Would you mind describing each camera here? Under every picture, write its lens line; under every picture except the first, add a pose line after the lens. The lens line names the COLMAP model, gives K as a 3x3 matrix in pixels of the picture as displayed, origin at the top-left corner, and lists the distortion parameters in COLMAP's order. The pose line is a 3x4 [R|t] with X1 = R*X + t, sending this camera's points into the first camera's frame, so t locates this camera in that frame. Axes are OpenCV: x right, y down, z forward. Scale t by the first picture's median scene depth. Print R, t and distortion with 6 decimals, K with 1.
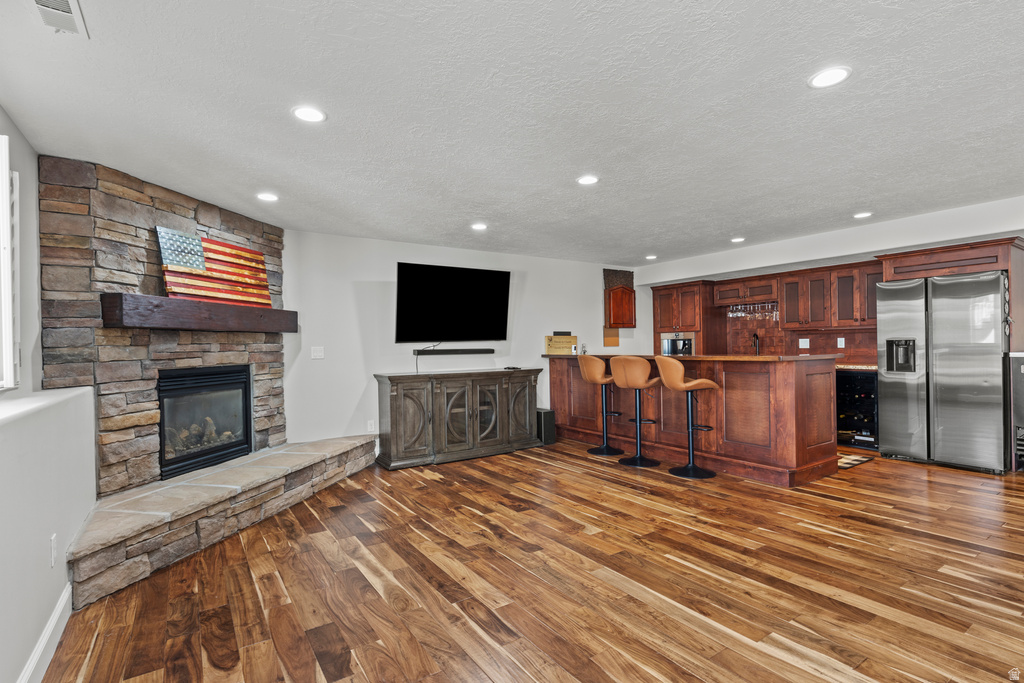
lens RADIAL K [[489.8, 0, 512.0], [0, 489.8, 341.5], [0, 0, 1]] dist [0.001579, 0.000405]
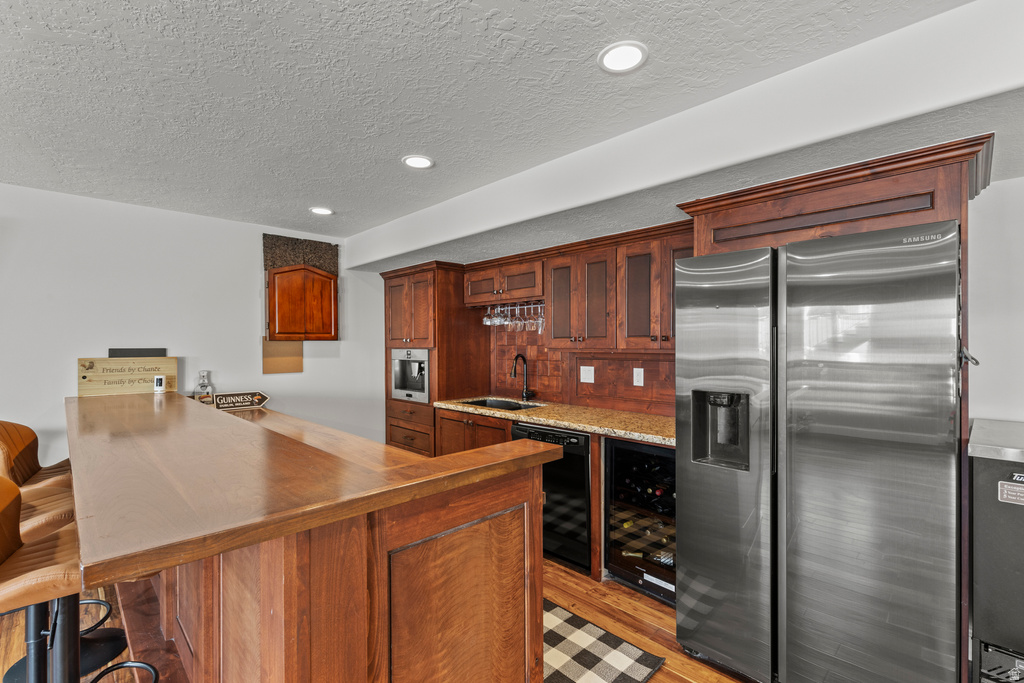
lens RADIAL K [[457.3, 0, 512.1], [0, 457.3, 345.0], [0, 0, 1]] dist [0.001196, 0.000279]
pose [[0.982332, 0.011759, 0.186777, 0.397921], [-0.013730, 0.999863, 0.009262, -0.033711], [-0.186642, -0.011663, 0.982359, 0.473881]]
